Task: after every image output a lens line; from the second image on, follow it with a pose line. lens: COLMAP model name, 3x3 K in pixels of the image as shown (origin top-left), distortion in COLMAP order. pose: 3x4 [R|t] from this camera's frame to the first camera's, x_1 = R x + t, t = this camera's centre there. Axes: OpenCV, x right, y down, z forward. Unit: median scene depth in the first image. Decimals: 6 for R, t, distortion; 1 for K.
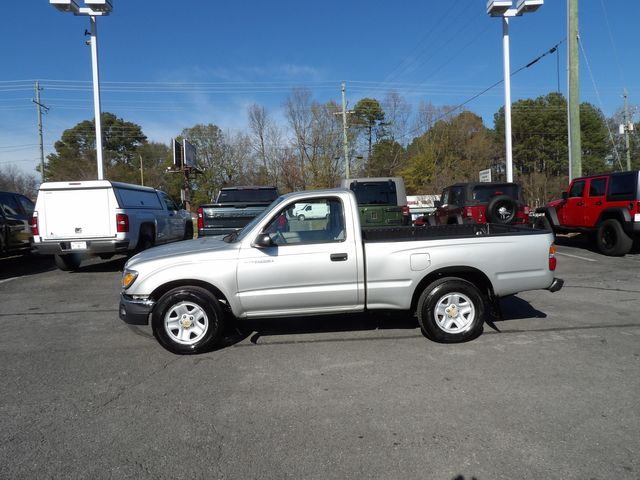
lens RADIAL K [[450.4, 0, 322.8], [0, 450.4, 234.9], [0, 0, 1]] dist [-0.022026, 0.027482]
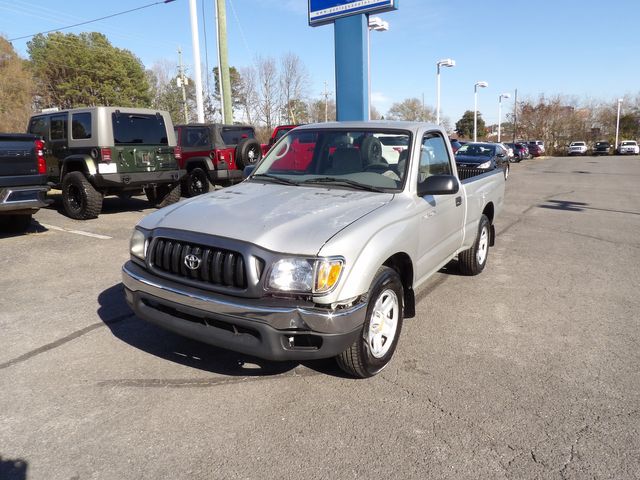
lens RADIAL K [[450.4, 0, 323.6], [0, 450.4, 235.5], [0, 0, 1]] dist [-0.022026, 0.027482]
pose [[0.581946, -0.130452, 0.802696, -0.805485], [0.034287, 0.990108, 0.136052, -0.013547], [-0.812504, -0.051652, 0.580662, 0.676131]]
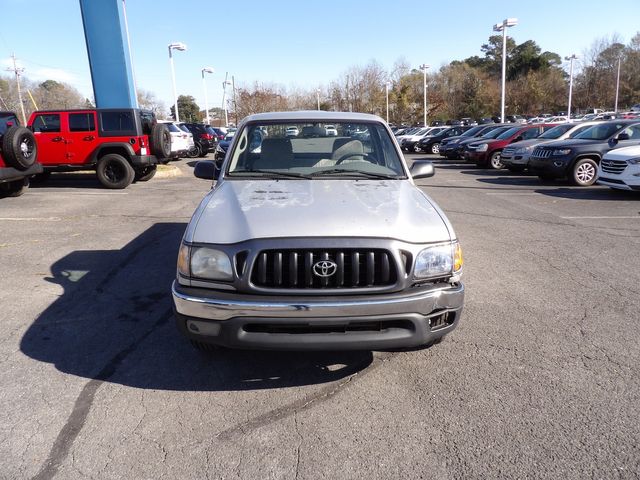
lens RADIAL K [[450.4, 0, 321.5], [0, 450.4, 235.2], [0, 0, 1]] dist [-0.022026, 0.027482]
pose [[0.029647, -0.201964, 0.978944, -0.949252], [0.074330, 0.977108, 0.199334, -0.050270], [-0.996793, 0.066856, 0.043980, 1.094367]]
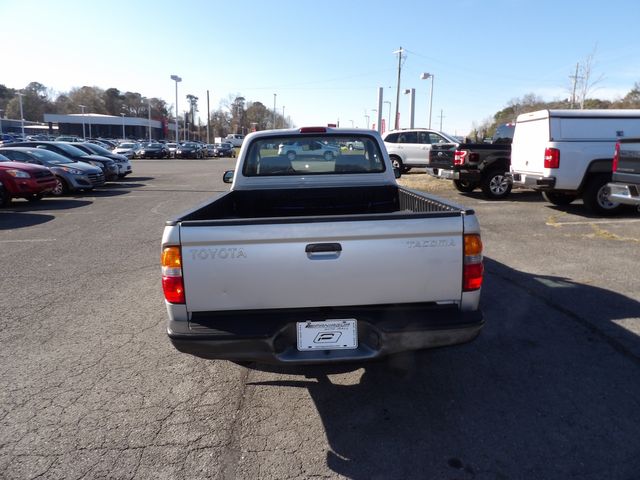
lens RADIAL K [[450.4, 0, 326.0], [0, 450.4, 238.3], [0, 0, 1]] dist [-0.022026, 0.027482]
pose [[-0.033129, 0.227453, -0.973225, 0.982156], [-0.050542, 0.972133, 0.228918, -0.109626], [0.998172, 0.056773, -0.020710, 1.194558]]
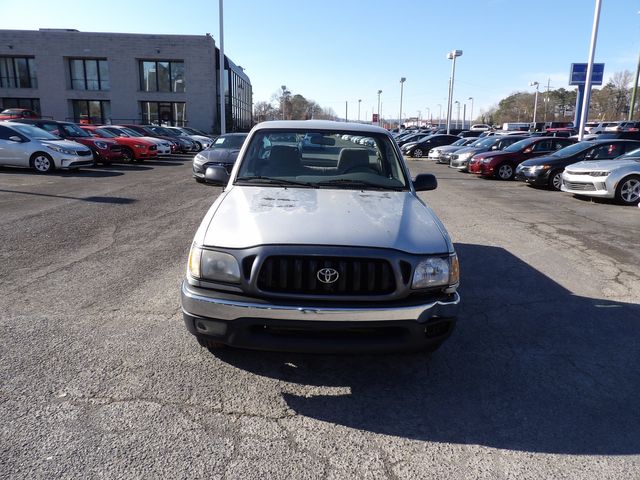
lens RADIAL K [[450.4, 0, 323.0], [0, 450.4, 236.7], [0, 0, 1]] dist [-0.022026, 0.027482]
pose [[0.040343, -0.197148, 0.979543, -0.976019], [0.034858, 0.980022, 0.195808, -0.062415], [-0.998578, 0.026245, 0.046409, 1.095021]]
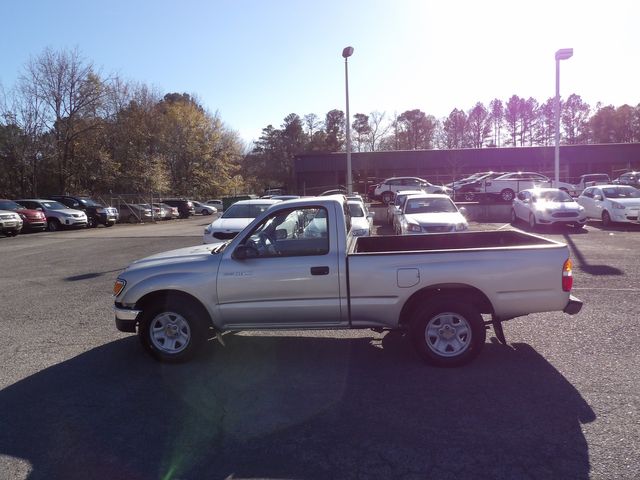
lens RADIAL K [[450.4, 0, 323.2], [0, 450.4, 238.5], [0, 0, 1]] dist [-0.022026, 0.027482]
pose [[0.984163, 0.011110, -0.176915, 0.202185], [-0.006095, 0.999565, 0.028868, -0.044888], [0.177159, -0.027333, 0.983803, 0.068994]]
